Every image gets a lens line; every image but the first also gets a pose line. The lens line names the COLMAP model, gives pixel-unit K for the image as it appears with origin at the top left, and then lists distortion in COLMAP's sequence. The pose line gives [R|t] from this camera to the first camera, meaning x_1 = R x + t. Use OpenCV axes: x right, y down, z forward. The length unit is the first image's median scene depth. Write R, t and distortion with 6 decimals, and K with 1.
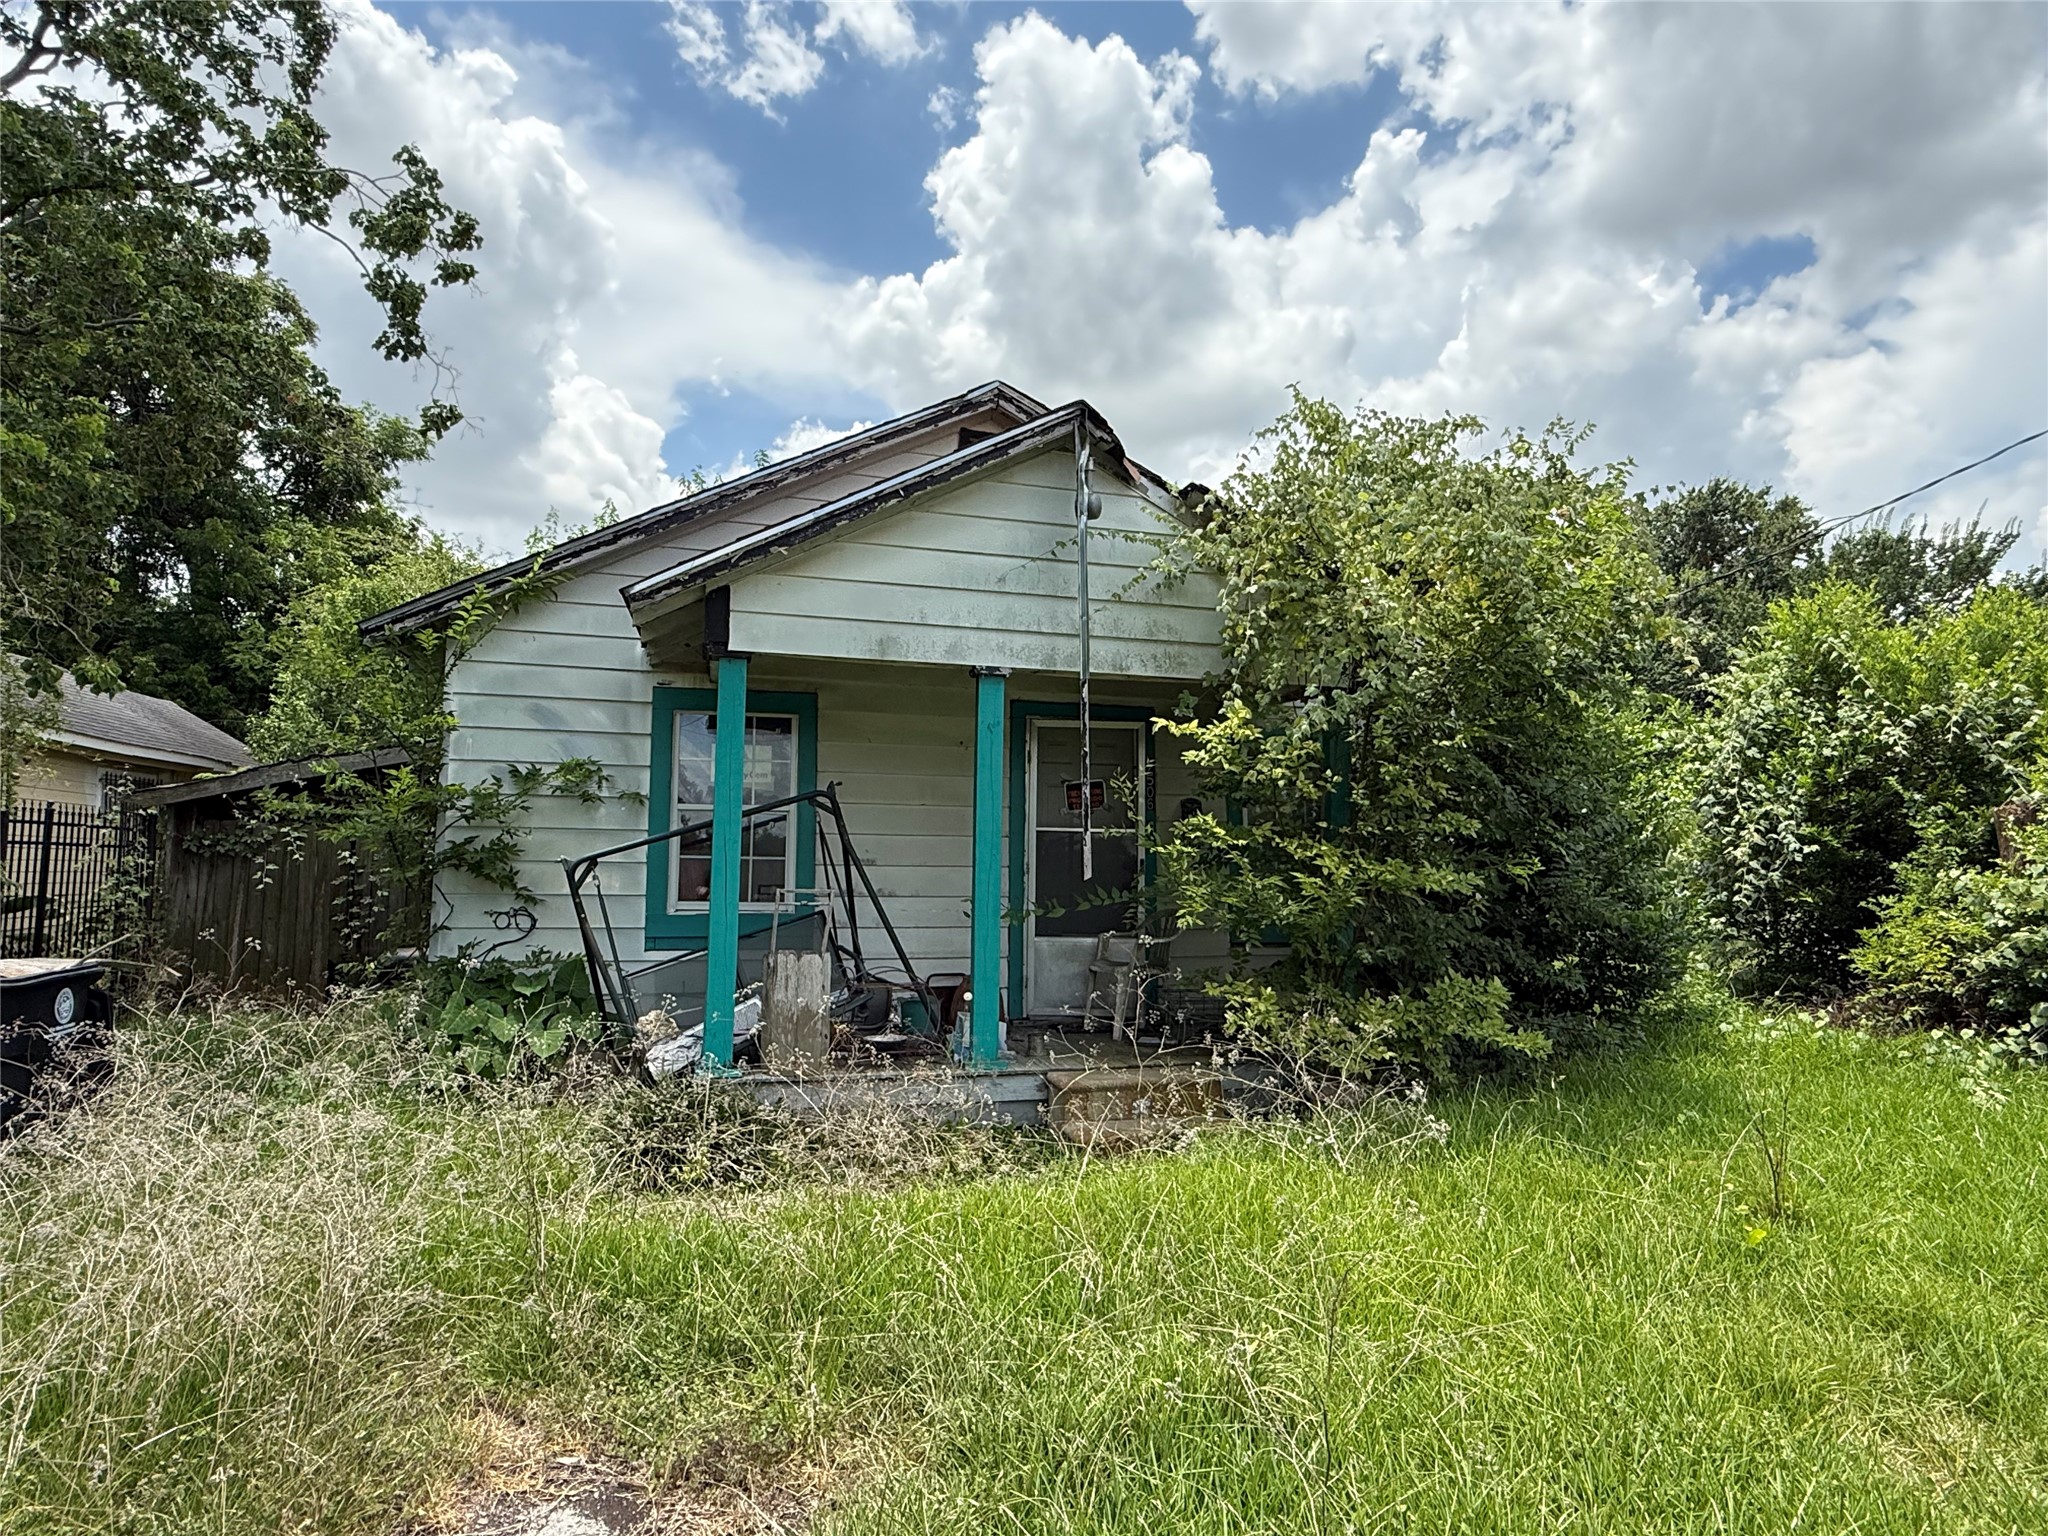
lens RADIAL K [[1170.6, 0, 1032.9], [0, 1170.6, 769.8], [0, 0, 1]] dist [-0.018490, 0.008368]
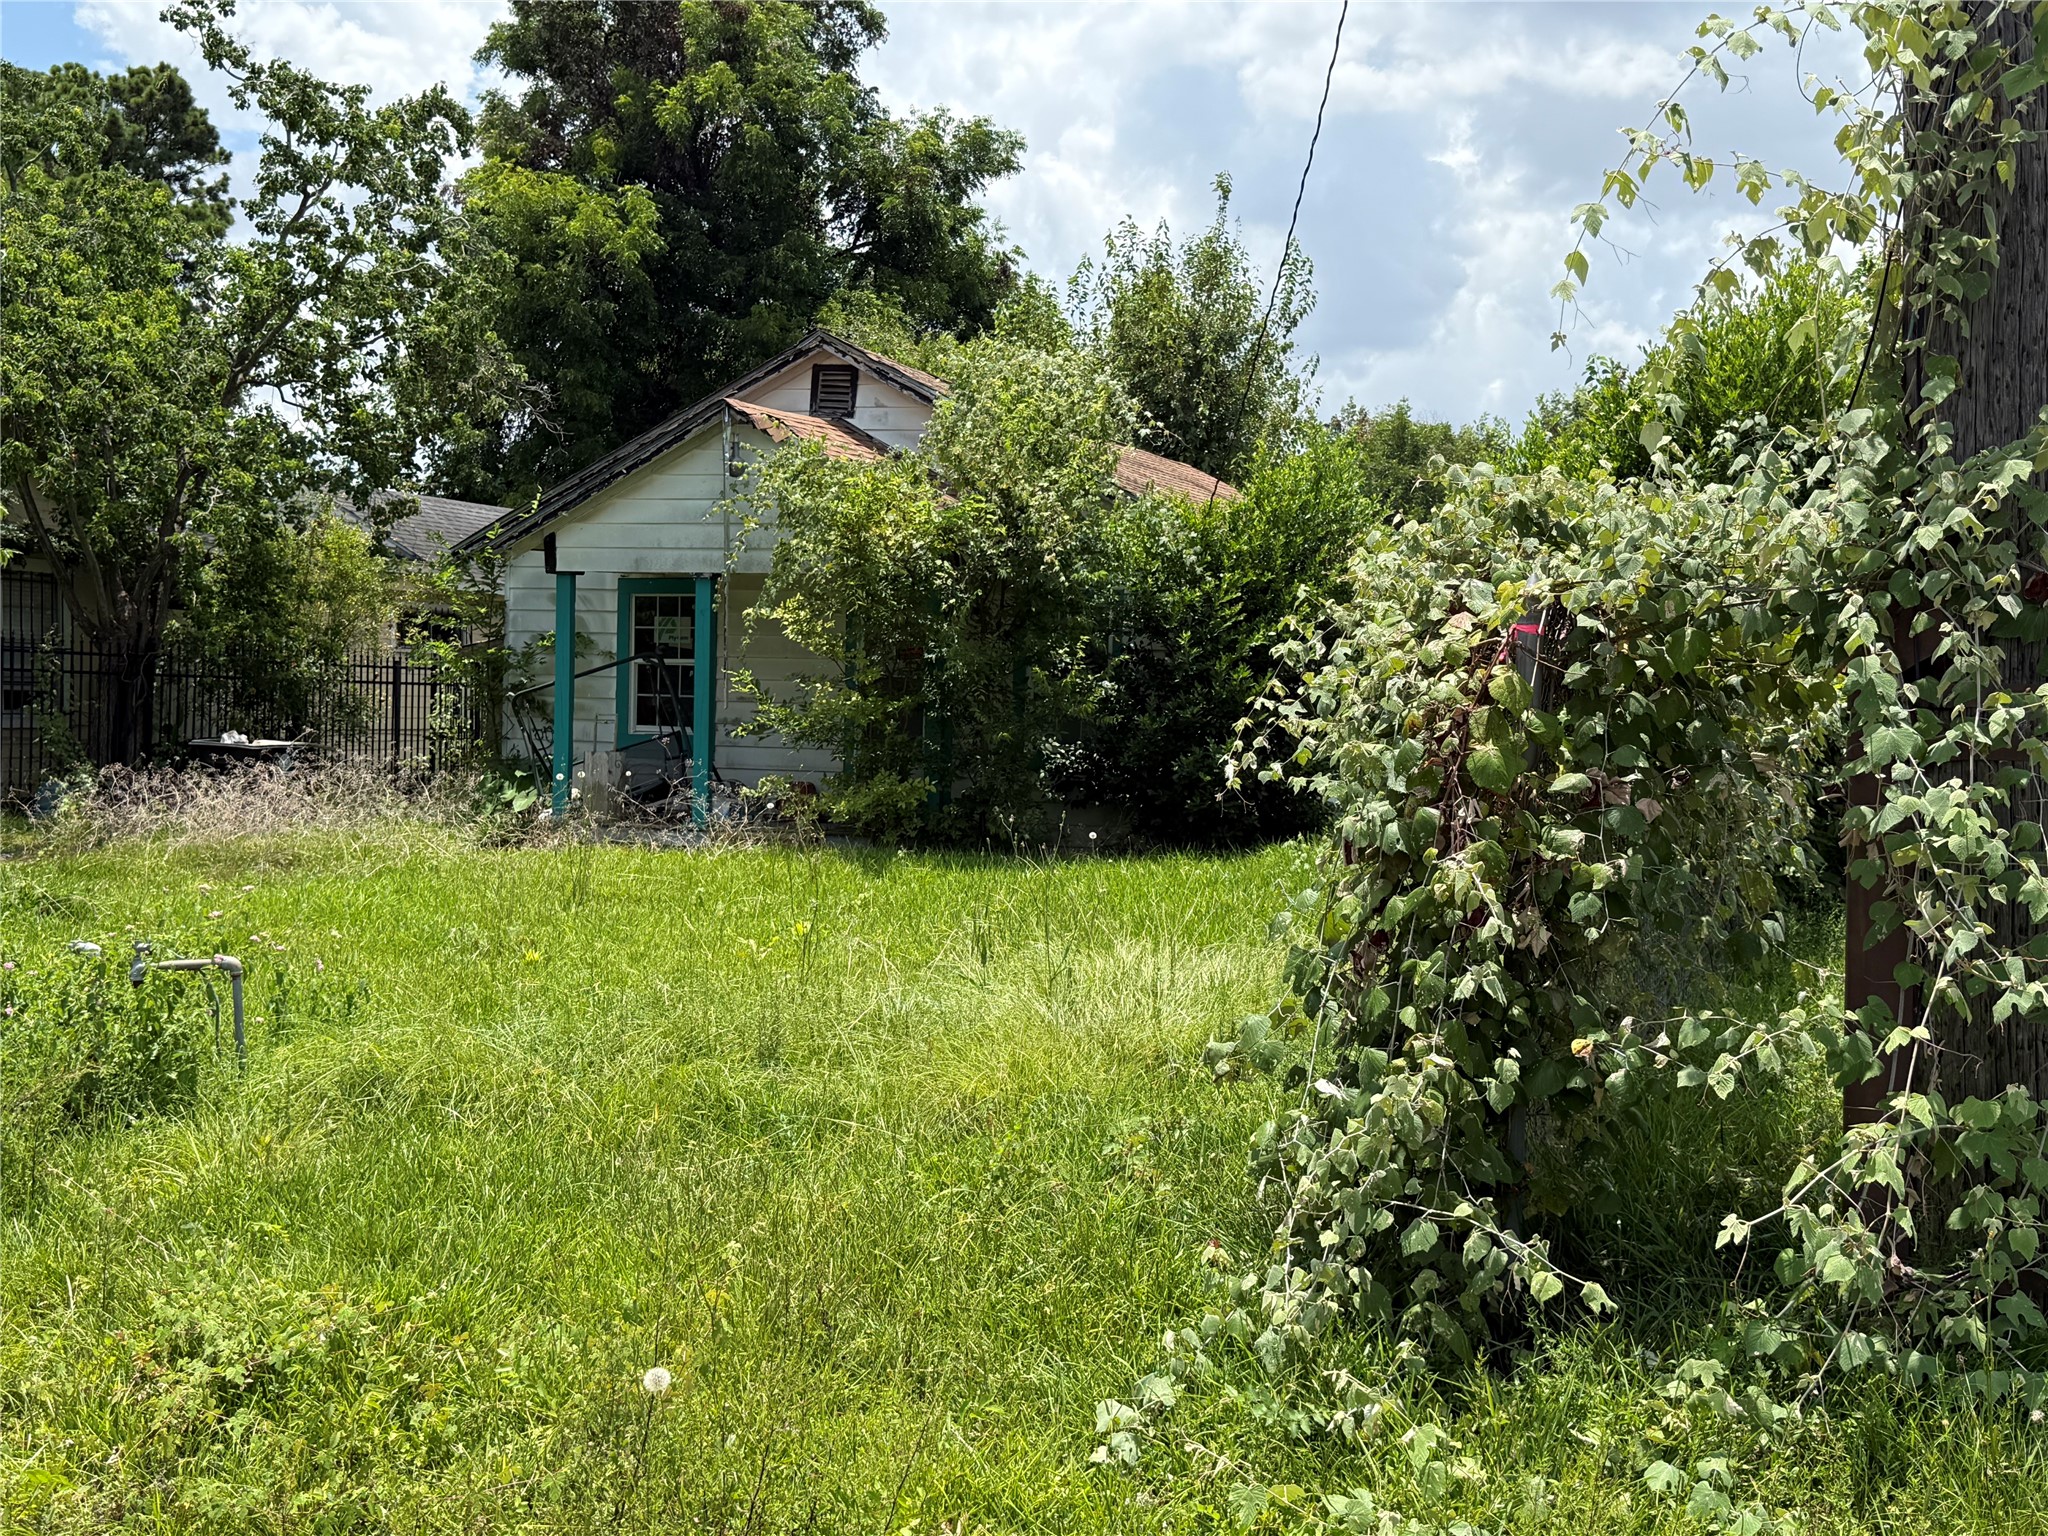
lens RADIAL K [[2222.7, 0, 1026.4], [0, 2222.7, 771.2], [0, 0, 1]] dist [0.029737, 0.000000]
pose [[0.809769, 0.026629, -0.586144, 1.939376], [0.033686, 0.995212, 0.091751, -0.077673], [0.585781, -0.094042, 0.804995, -1.083605]]
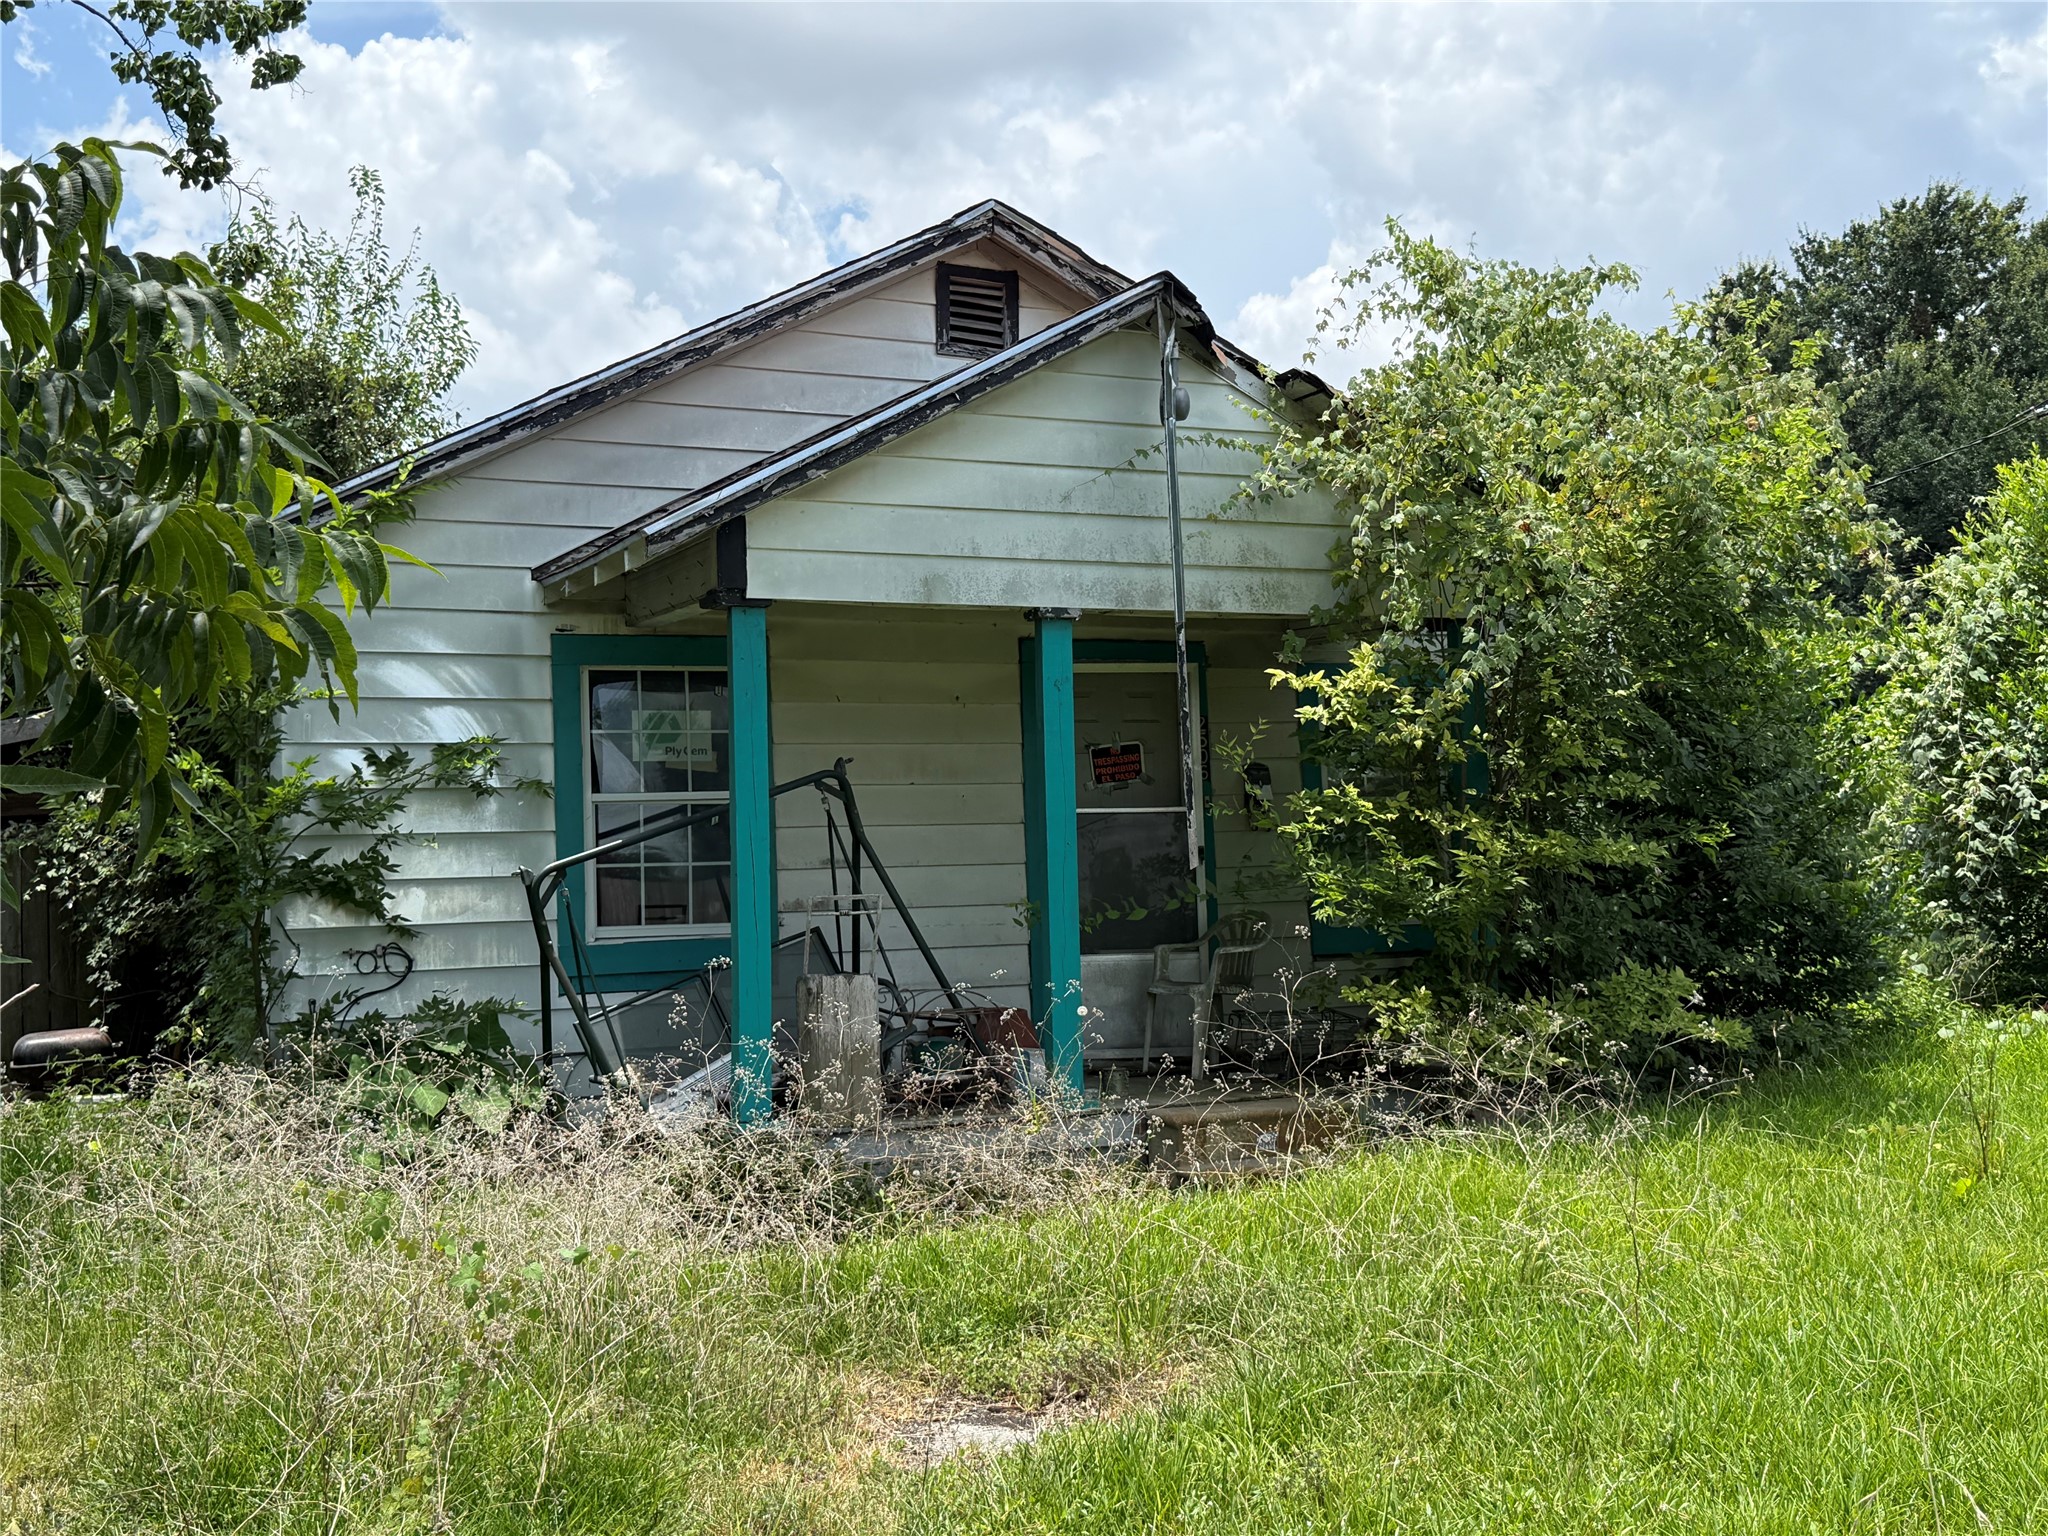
lens RADIAL K [[2199.7, 0, 1035.6], [0, 2199.7, 758.9], [0, 0, 1]] dist [0.044347, 0.000000]
pose [[0.989783, -0.032201, 0.138898, -0.246211], [0.028682, 0.999217, 0.027263, -0.025169], [-0.139667, -0.023001, 0.989931, -0.449146]]
